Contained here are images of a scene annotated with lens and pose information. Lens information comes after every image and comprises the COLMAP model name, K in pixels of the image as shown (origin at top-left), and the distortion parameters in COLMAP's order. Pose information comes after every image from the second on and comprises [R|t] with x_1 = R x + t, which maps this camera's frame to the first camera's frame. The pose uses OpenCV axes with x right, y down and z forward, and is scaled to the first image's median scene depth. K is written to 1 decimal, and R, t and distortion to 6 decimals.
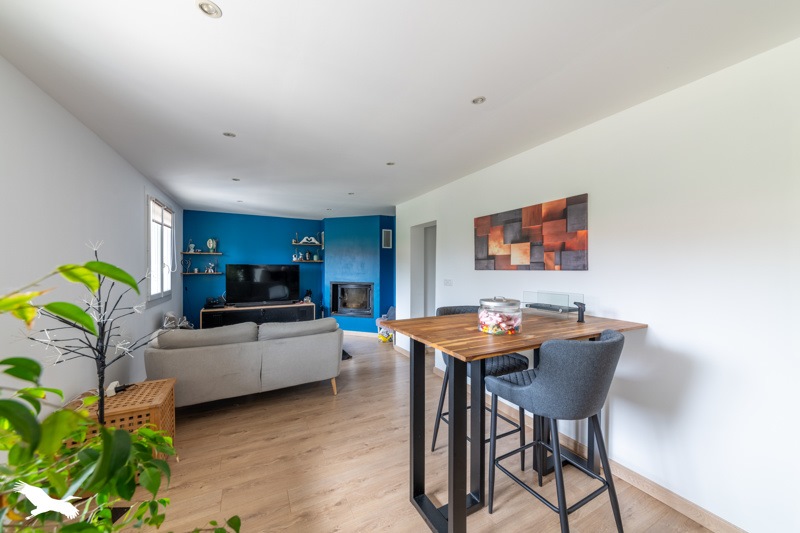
lens RADIAL K [[287.8, 0, 400.3], [0, 287.8, 267.7], [0, 0, 1]] dist [0.003173, 0.000772]
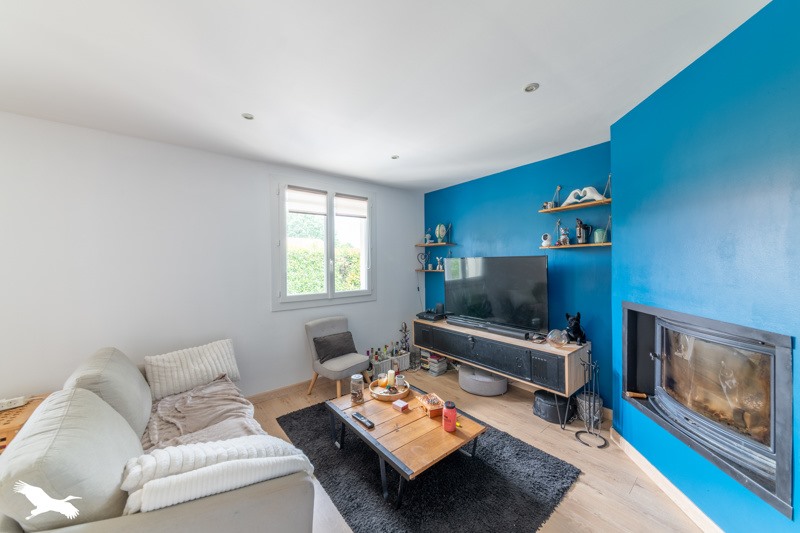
lens RADIAL K [[287.8, 0, 400.4], [0, 287.8, 263.7], [0, 0, 1]] dist [0.003173, 0.000772]
pose [[0.187070, 0.001783, -0.982345, 0.088028], [0.010874, 0.999933, 0.003886, -0.004624], [0.982286, -0.011409, 0.187038, 1.329035]]
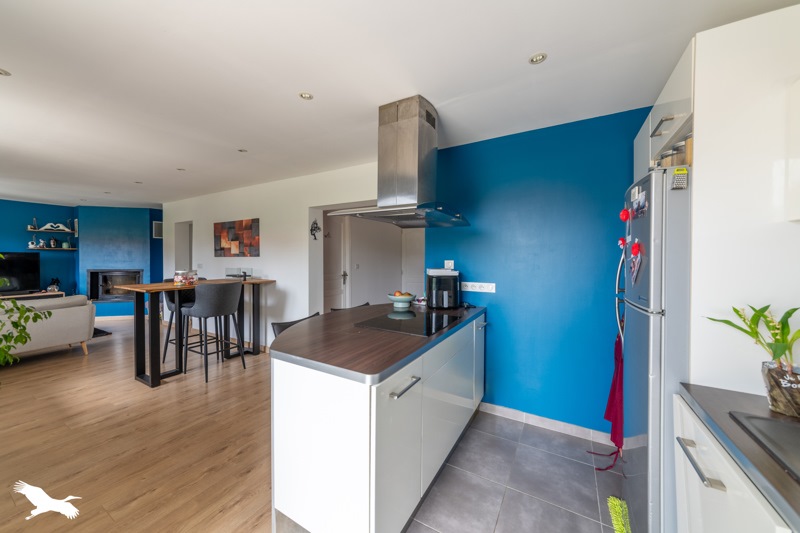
lens RADIAL K [[287.8, 0, 398.1], [0, 287.8, 259.2], [0, 0, 1]] dist [0.003173, 0.000772]
pose [[0.848639, -0.009383, 0.528889, 0.278551], [0.002514, 0.999903, 0.013707, 0.001878], [-0.528967, -0.010302, 0.848580, -0.827841]]
